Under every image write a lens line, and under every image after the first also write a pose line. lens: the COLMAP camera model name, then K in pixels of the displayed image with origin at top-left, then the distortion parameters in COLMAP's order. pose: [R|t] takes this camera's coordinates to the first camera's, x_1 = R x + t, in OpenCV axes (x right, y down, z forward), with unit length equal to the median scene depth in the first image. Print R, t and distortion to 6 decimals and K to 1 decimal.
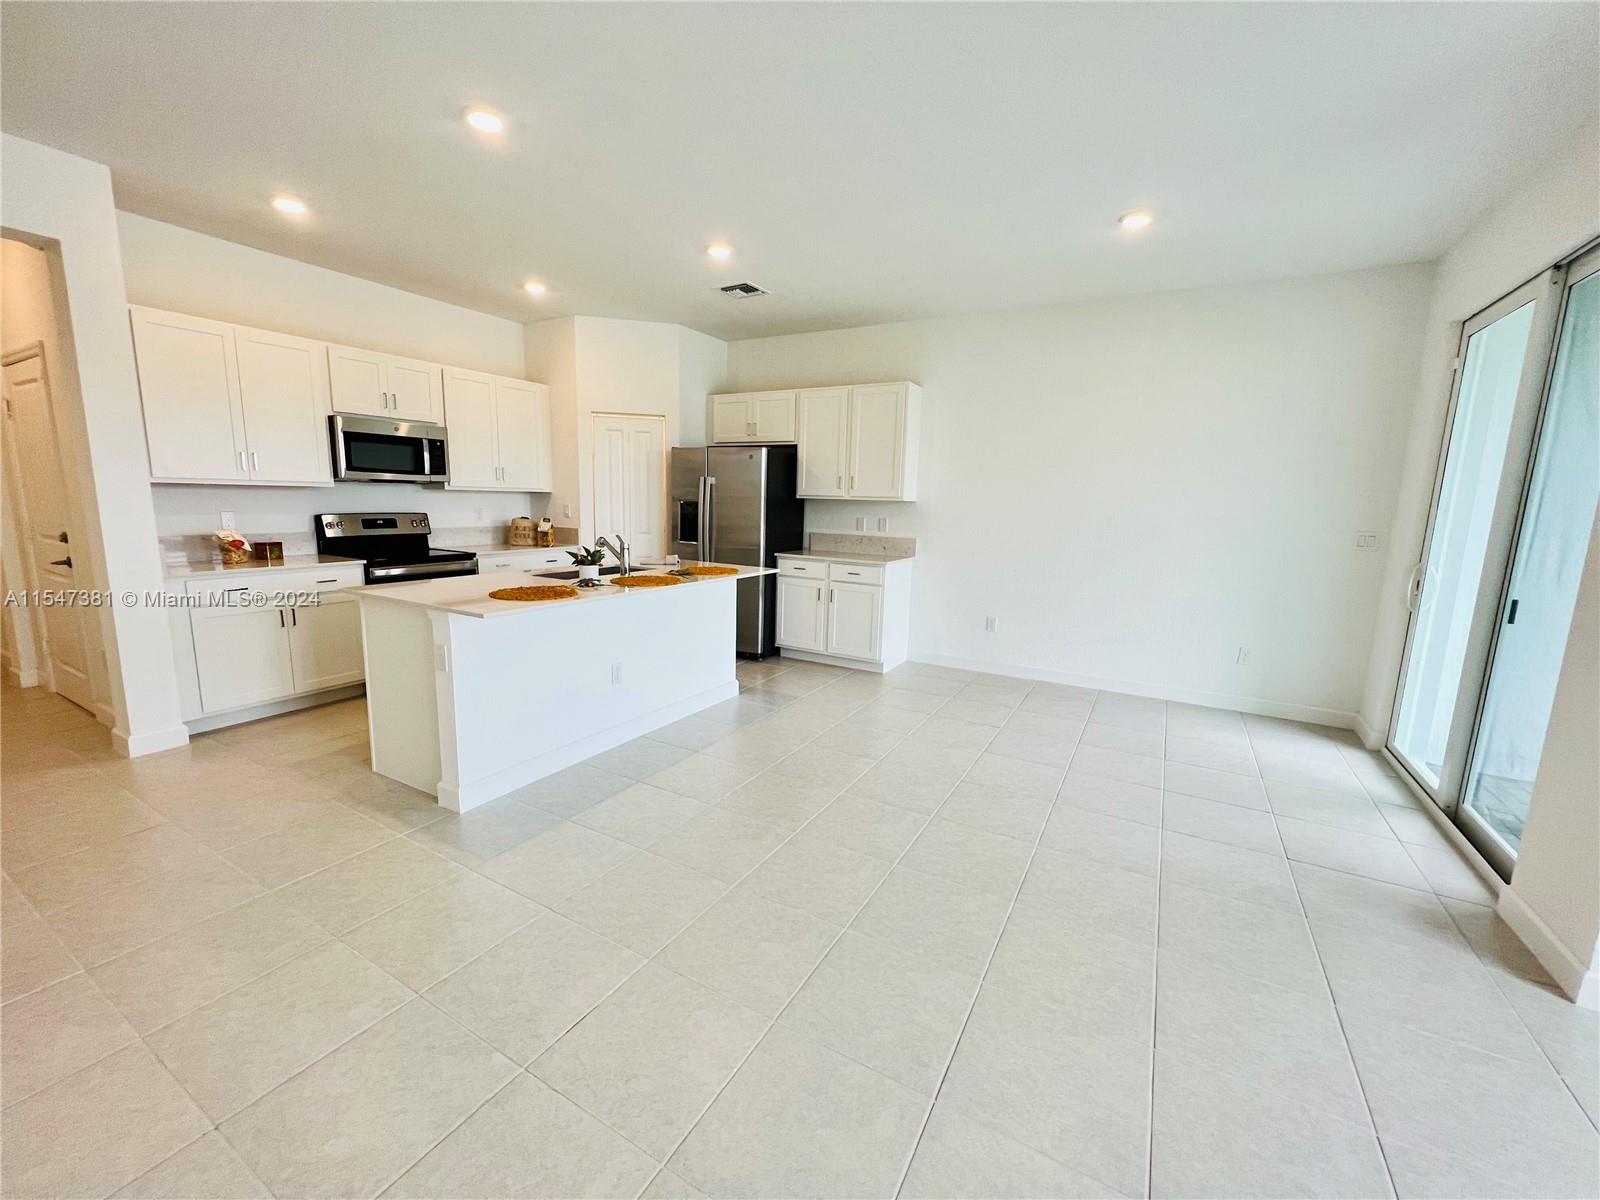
lens RADIAL K [[646.3, 0, 796.3], [0, 646.3, 603.3], [0, 0, 1]] dist [-0.002241, 0.000237]
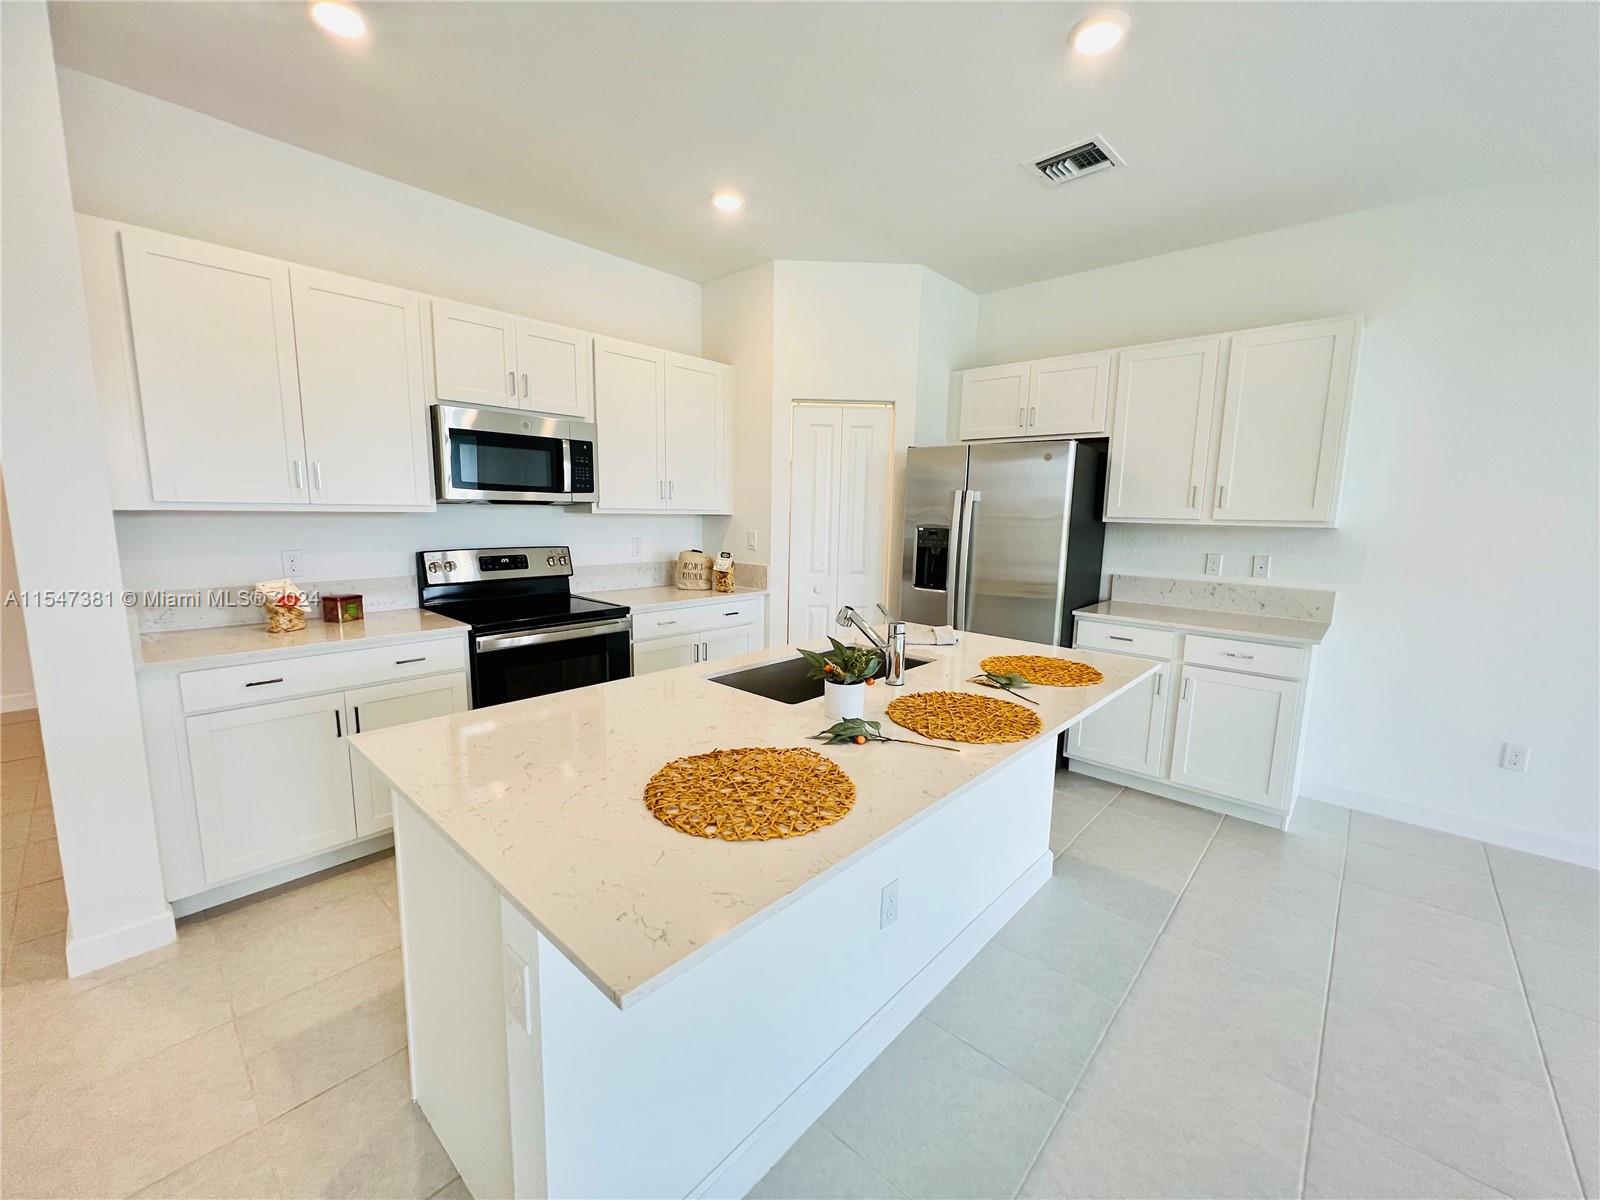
lens RADIAL K [[643.7, 0, 796.7], [0, 643.7, 604.6], [0, 0, 1]] dist [0.004694, 0.000341]
pose [[0.976510, 0.024967, -0.214019, -0.182437], [-0.028774, 0.999478, -0.014694, -0.076089], [0.213540, 0.020507, 0.976719, 0.380914]]
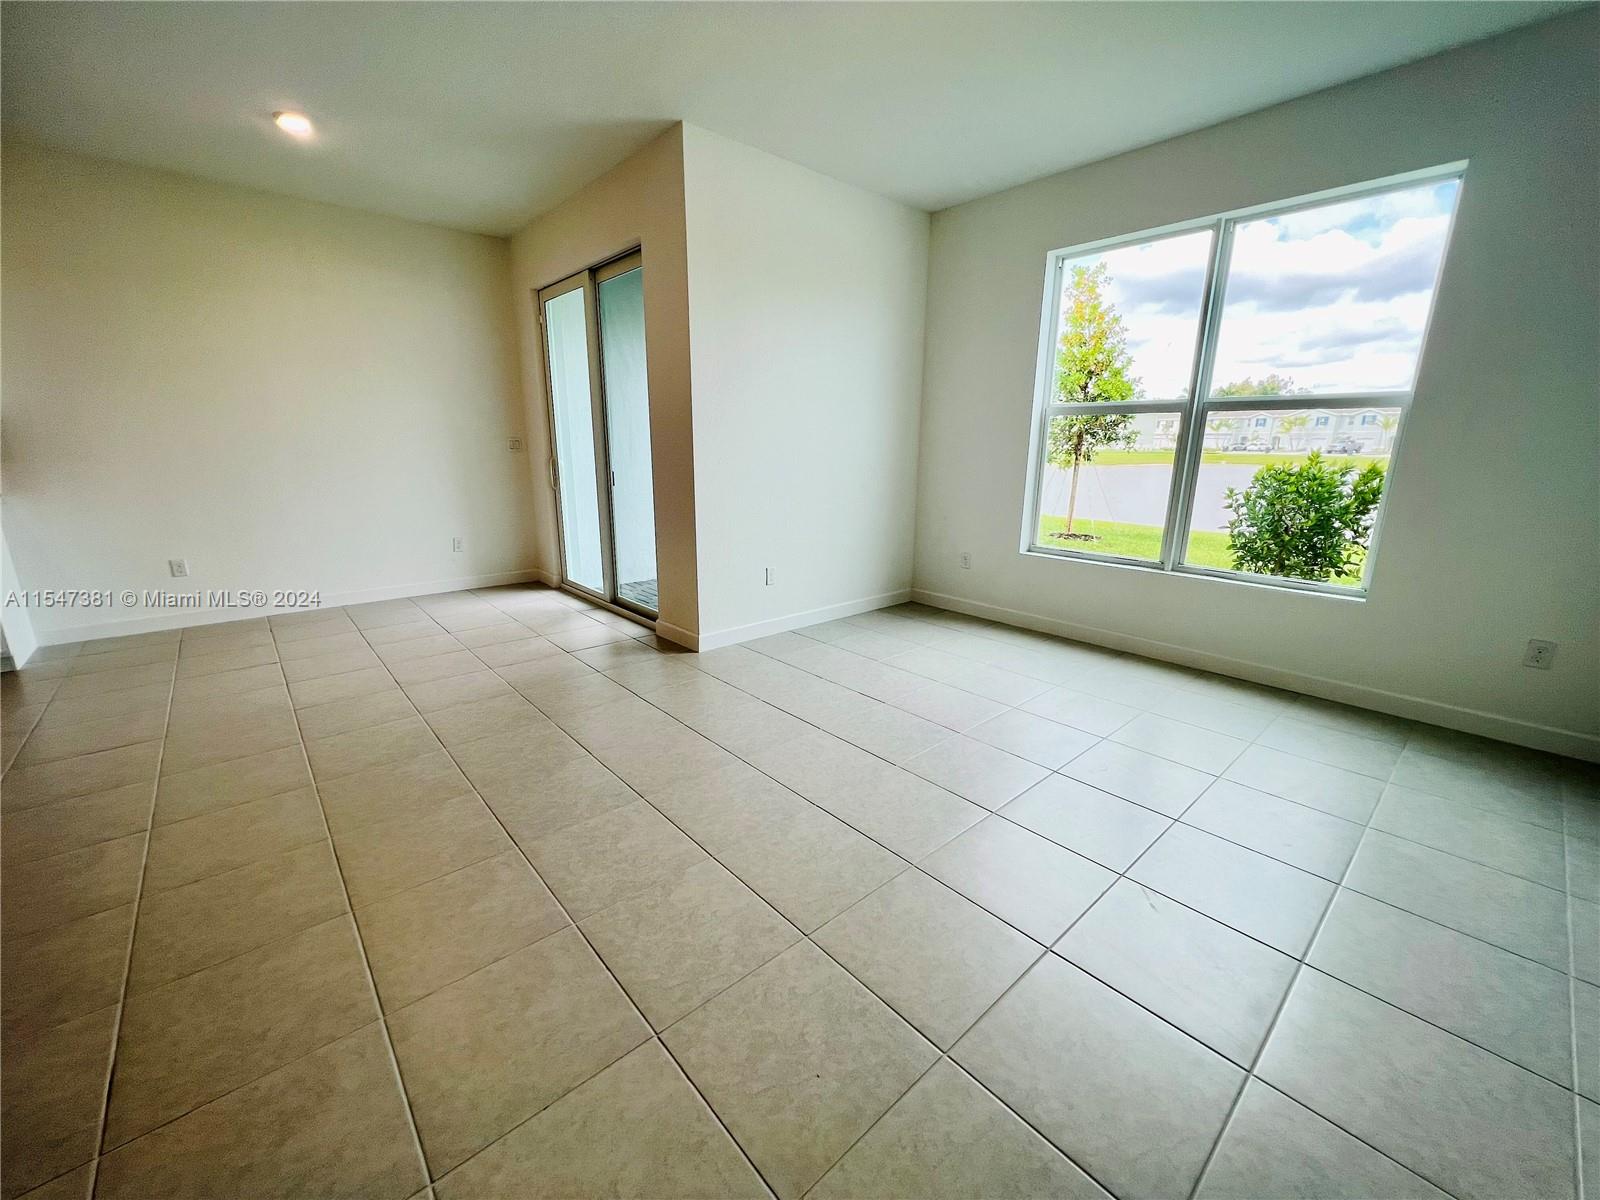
lens RADIAL K [[643.7, 0, 794.1], [0, 643.7, 598.8], [0, 0, 1]] dist [0.004694, 0.000341]
pose [[0.328941, -0.258418, 0.908305, -0.218909], [0.158501, 0.963294, 0.216661, 0.016987], [-0.930954, 0.072699, 0.357826, -0.025145]]
